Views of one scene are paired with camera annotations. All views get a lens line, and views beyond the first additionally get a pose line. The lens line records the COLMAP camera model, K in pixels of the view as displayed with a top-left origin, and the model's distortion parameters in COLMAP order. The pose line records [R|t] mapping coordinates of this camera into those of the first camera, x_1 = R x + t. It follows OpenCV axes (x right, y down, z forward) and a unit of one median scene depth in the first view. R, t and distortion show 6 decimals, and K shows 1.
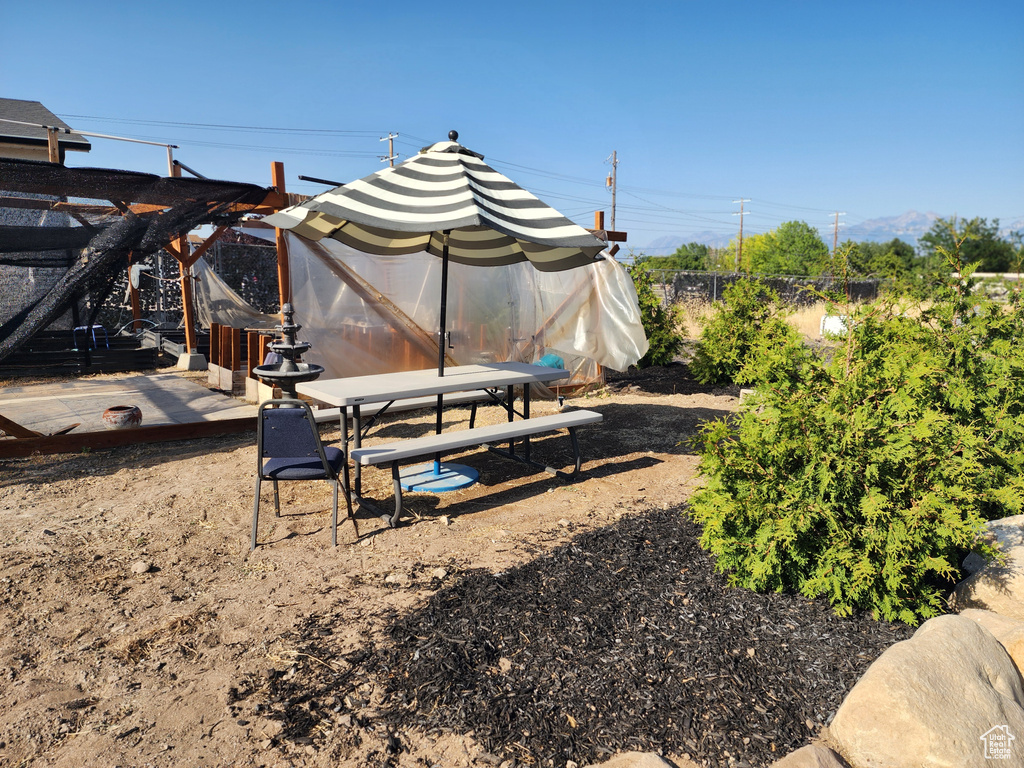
lens RADIAL K [[686.0, 0, 515.5], [0, 686.0, 362.8], [0, 0, 1]] dist [0.092488, -0.083109]
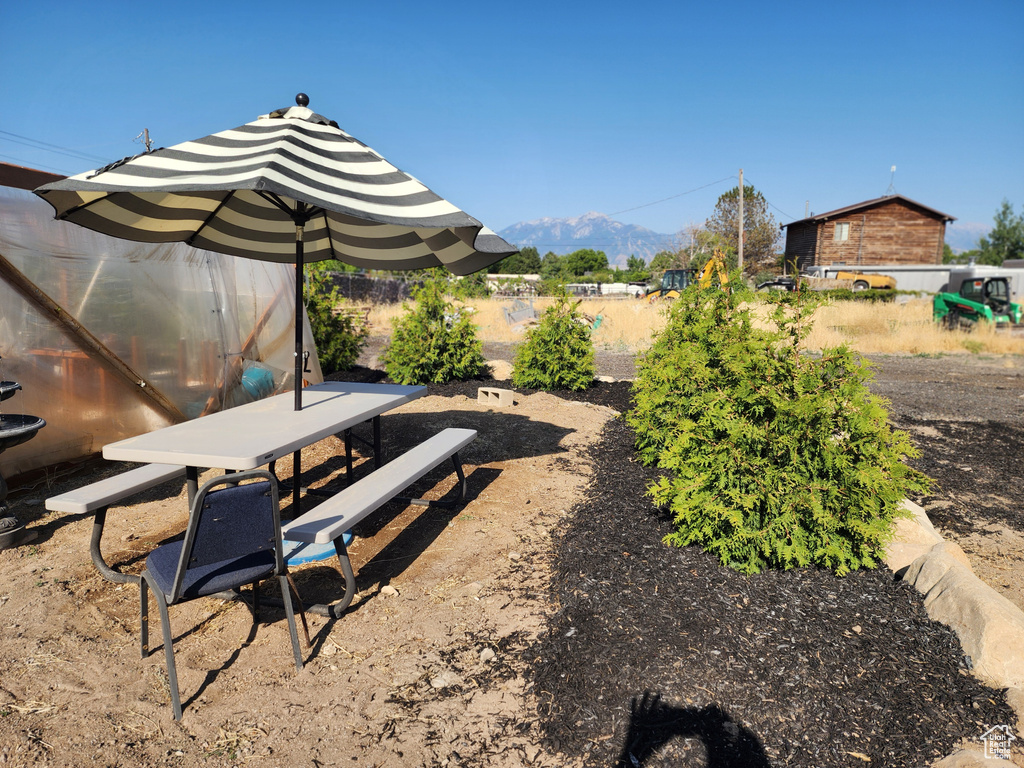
lens RADIAL K [[686.0, 0, 515.5], [0, 686.0, 362.8], [0, 0, 1]] dist [0.092488, -0.083109]
pose [[0.795612, -0.074408, 0.601220, -0.470957], [0.072578, 0.996988, 0.027345, -0.045539], [-0.601444, 0.021879, 0.798615, 0.286823]]
